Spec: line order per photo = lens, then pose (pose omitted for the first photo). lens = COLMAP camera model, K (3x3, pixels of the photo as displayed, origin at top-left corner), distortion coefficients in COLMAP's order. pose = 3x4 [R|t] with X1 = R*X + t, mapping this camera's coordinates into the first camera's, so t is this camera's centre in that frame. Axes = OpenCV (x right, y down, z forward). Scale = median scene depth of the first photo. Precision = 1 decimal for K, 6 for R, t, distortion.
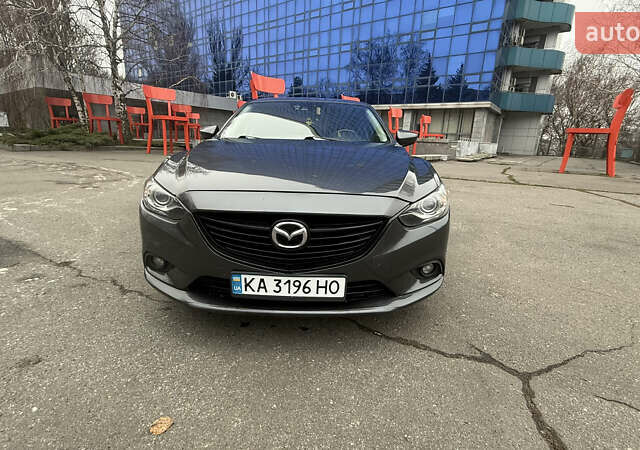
lens RADIAL K [[314.6, 0, 320.0], [0, 314.6, 225.0], [0, 0, 1]] dist [0.002731, -0.001040]
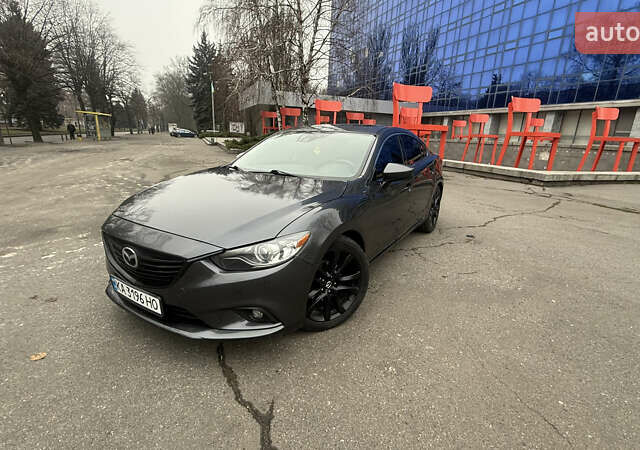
lens RADIAL K [[319.7, 0, 320.0], [0, 319.7, 225.0], [0, 0, 1]] dist [0.001093, 0.000064]
pose [[0.847853, 0.139445, -0.511566, 0.119377], [-0.145840, 0.988916, 0.027853, -0.024471], [0.509780, 0.050992, 0.858792, 0.021708]]
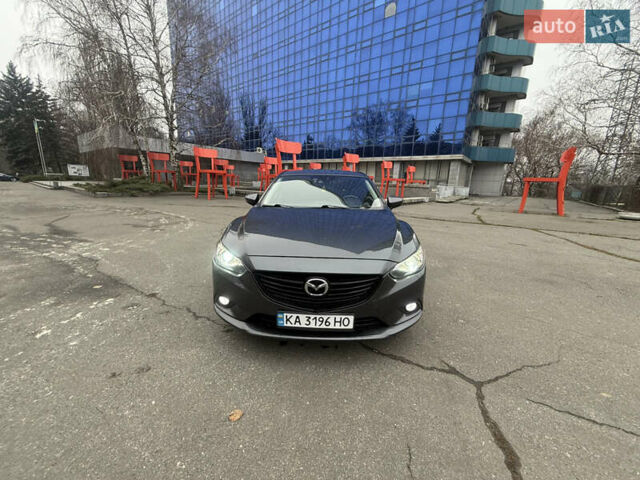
lens RADIAL K [[251.8, 0, 319.2], [0, 251.8, 241.3], [0, 0, 1]] dist [-0.001749, 0.000300]
pose [[0.999506, -0.002183, -0.031346, -0.004244], [0.001072, 0.999373, -0.035398, -0.013818], [0.031404, 0.035347, 0.998882, -0.020164]]
